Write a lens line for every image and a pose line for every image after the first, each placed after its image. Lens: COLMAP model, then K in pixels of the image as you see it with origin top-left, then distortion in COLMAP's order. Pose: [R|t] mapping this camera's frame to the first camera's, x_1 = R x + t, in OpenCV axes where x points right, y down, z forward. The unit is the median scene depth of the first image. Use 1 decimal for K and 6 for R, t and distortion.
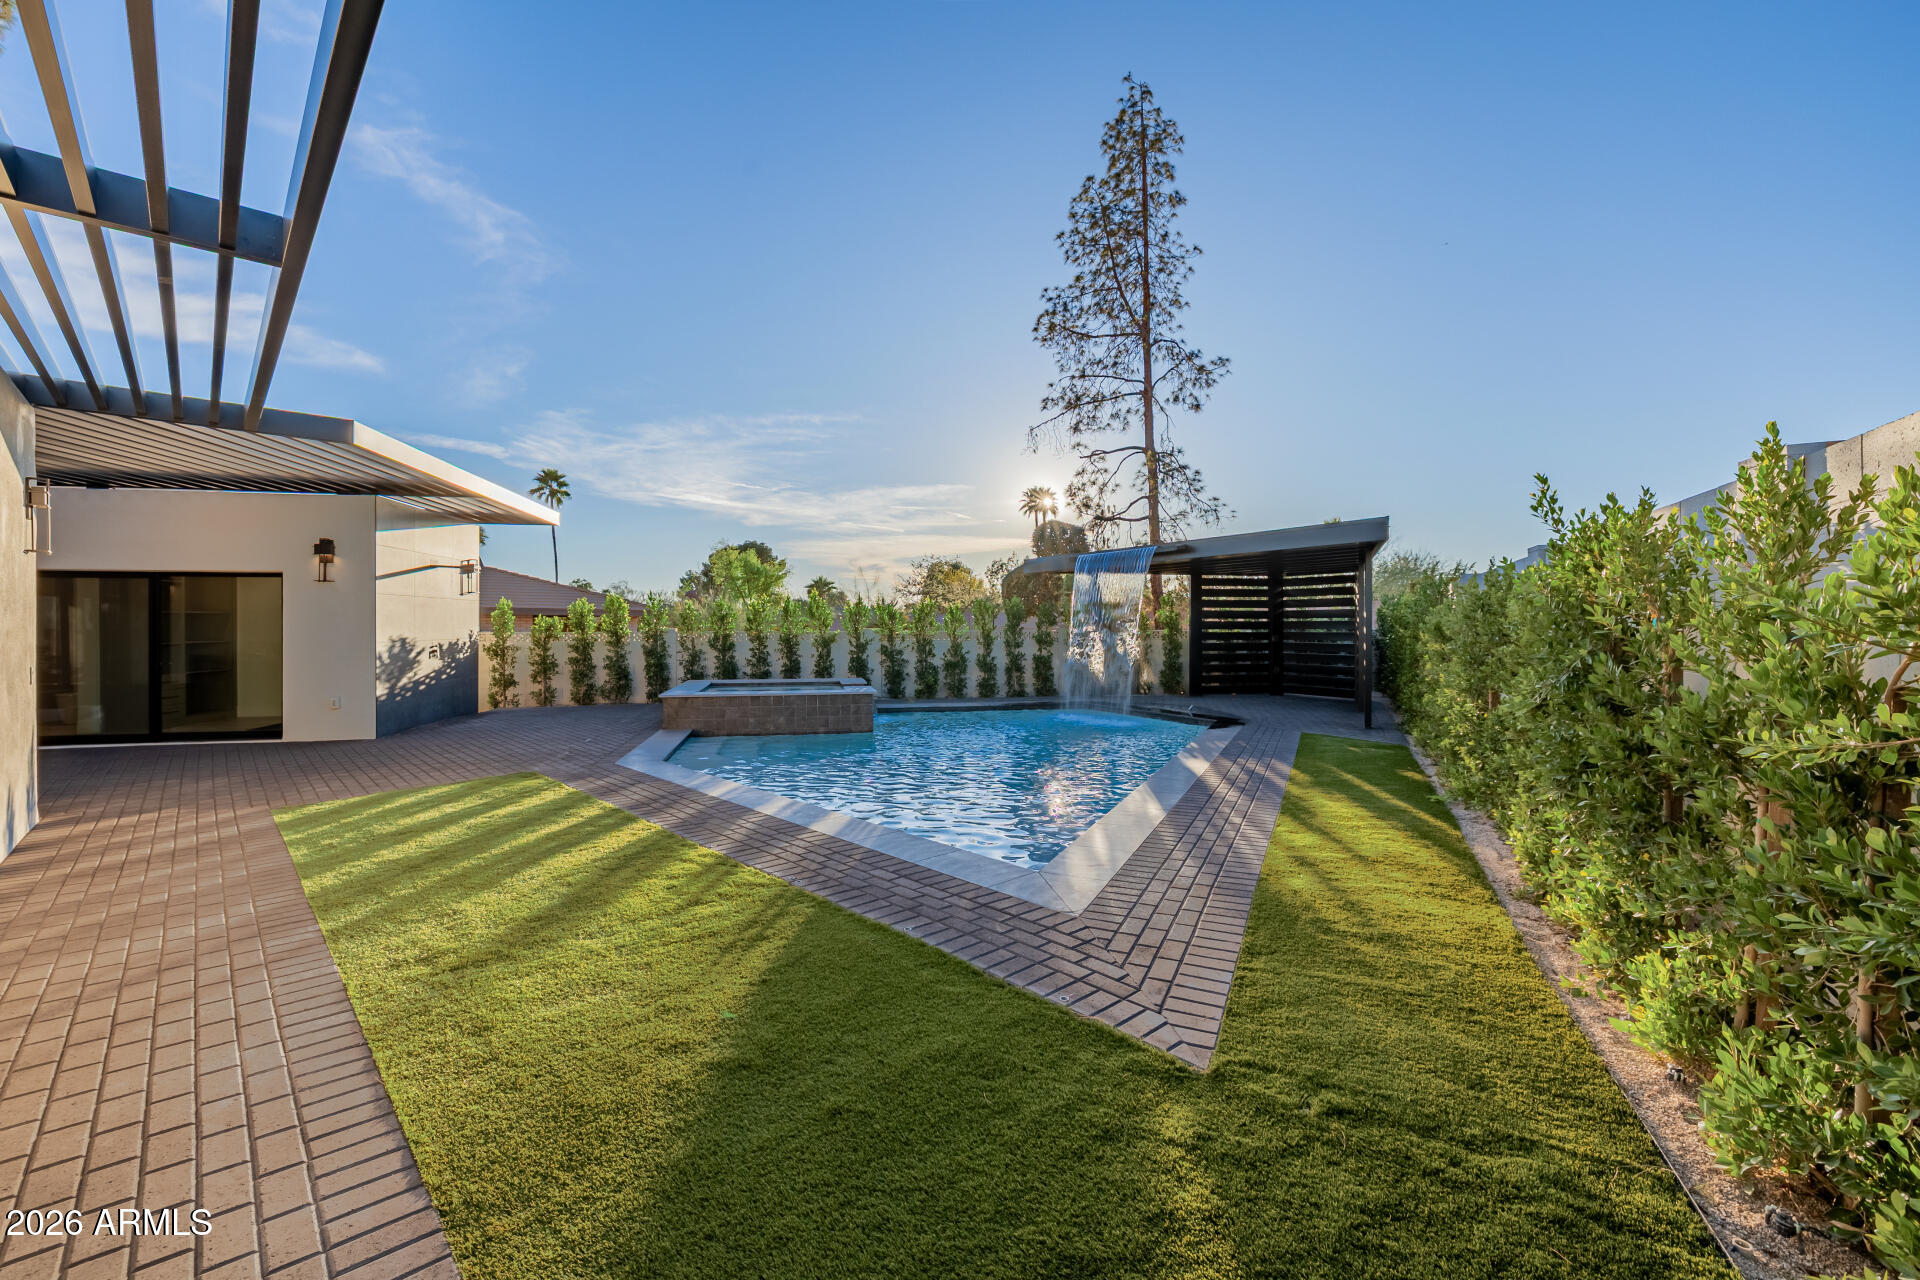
lens RADIAL K [[809.5, 0, 963.7], [0, 809.5, 621.9], [0, 0, 1]] dist [0.005821, 0.000669]
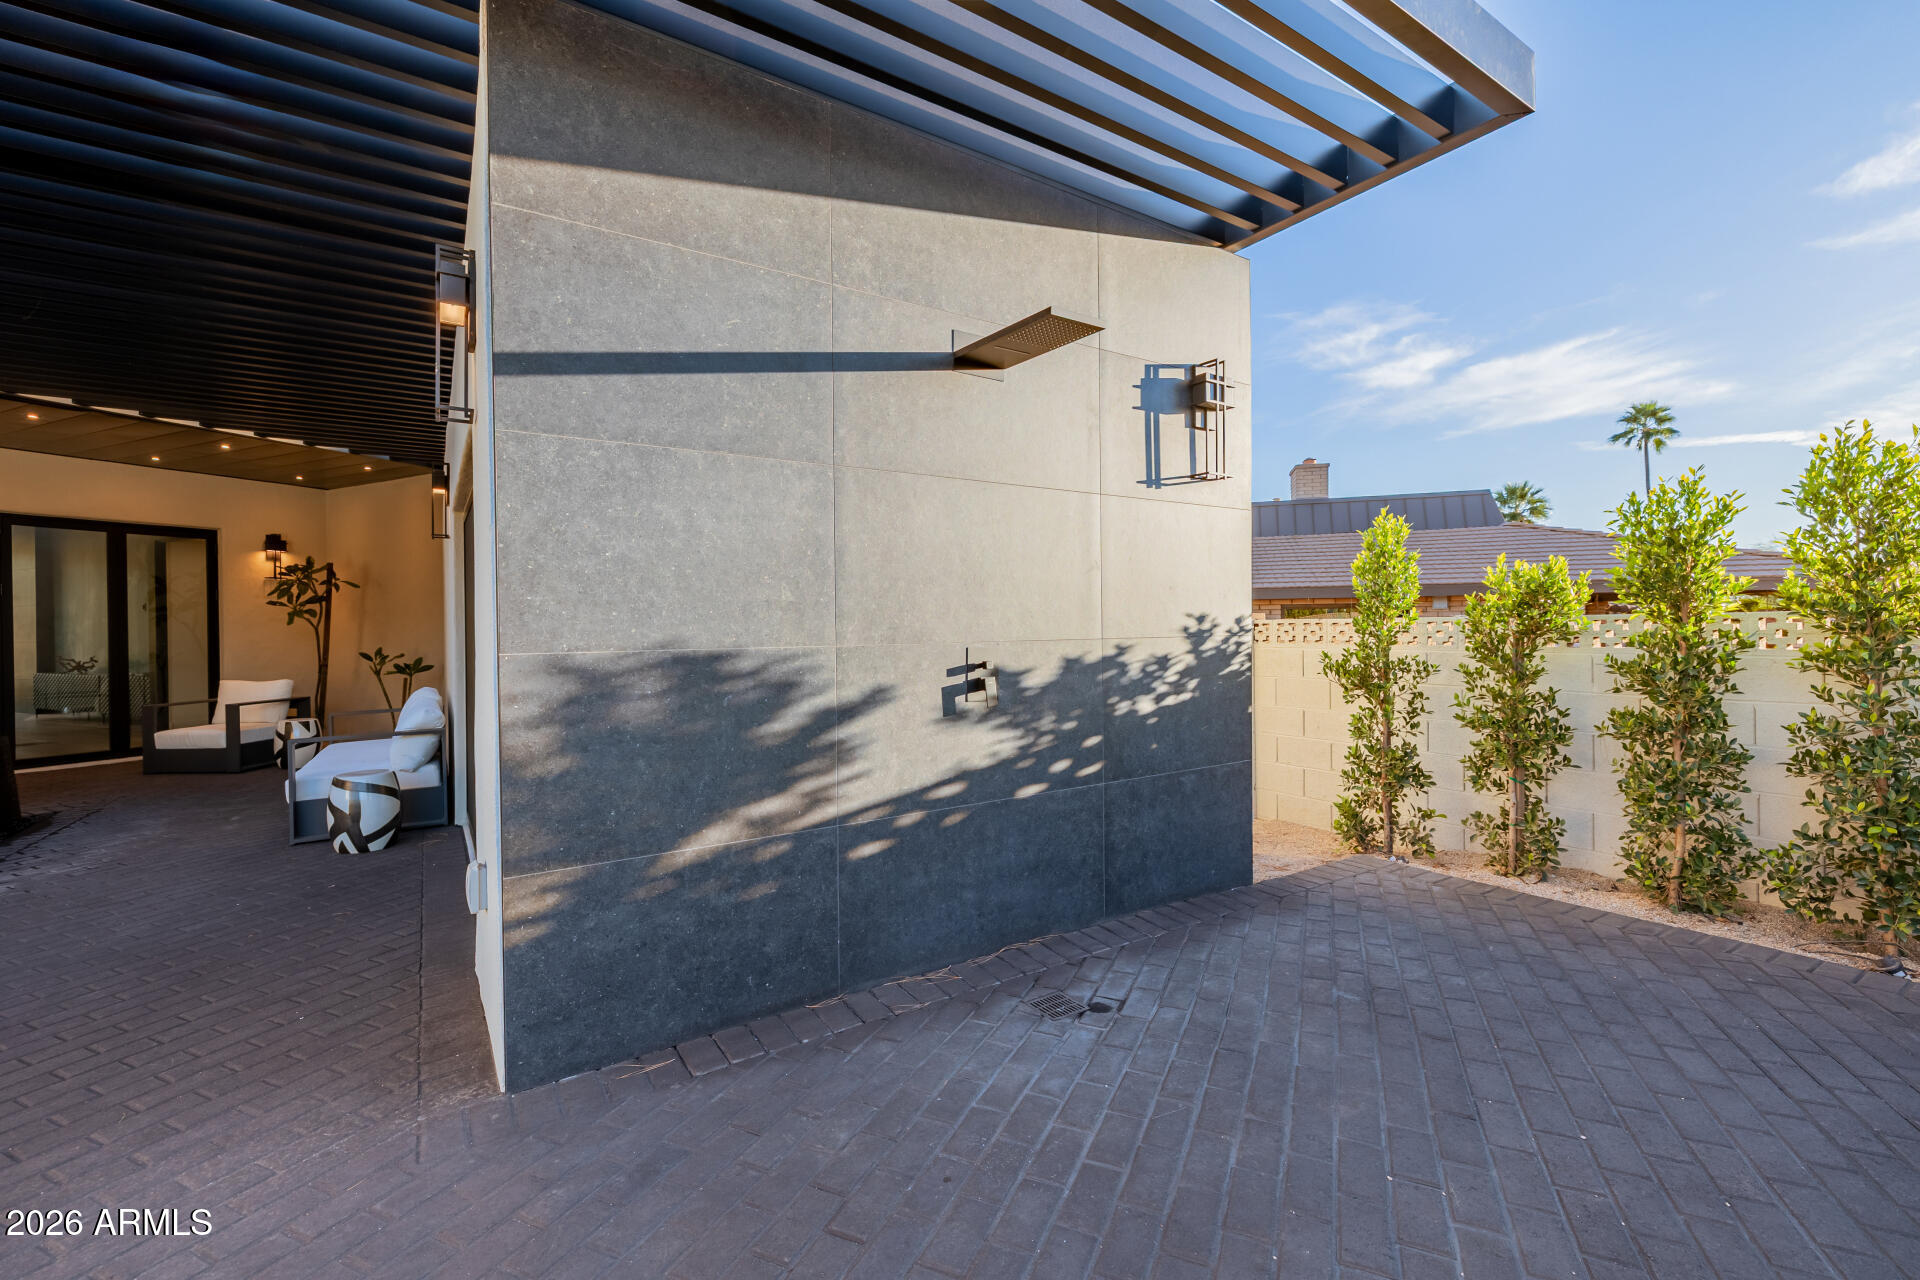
lens RADIAL K [[794.2, 0, 961.2], [0, 794.2, 625.5], [0, 0, 1]] dist [0.030552, -0.011378]
pose [[0.379533, -0.007359, -0.925149, -0.327787], [0.029650, 0.999551, 0.004213, 0.009181], [0.924703, -0.029030, 0.379581, 0.710952]]
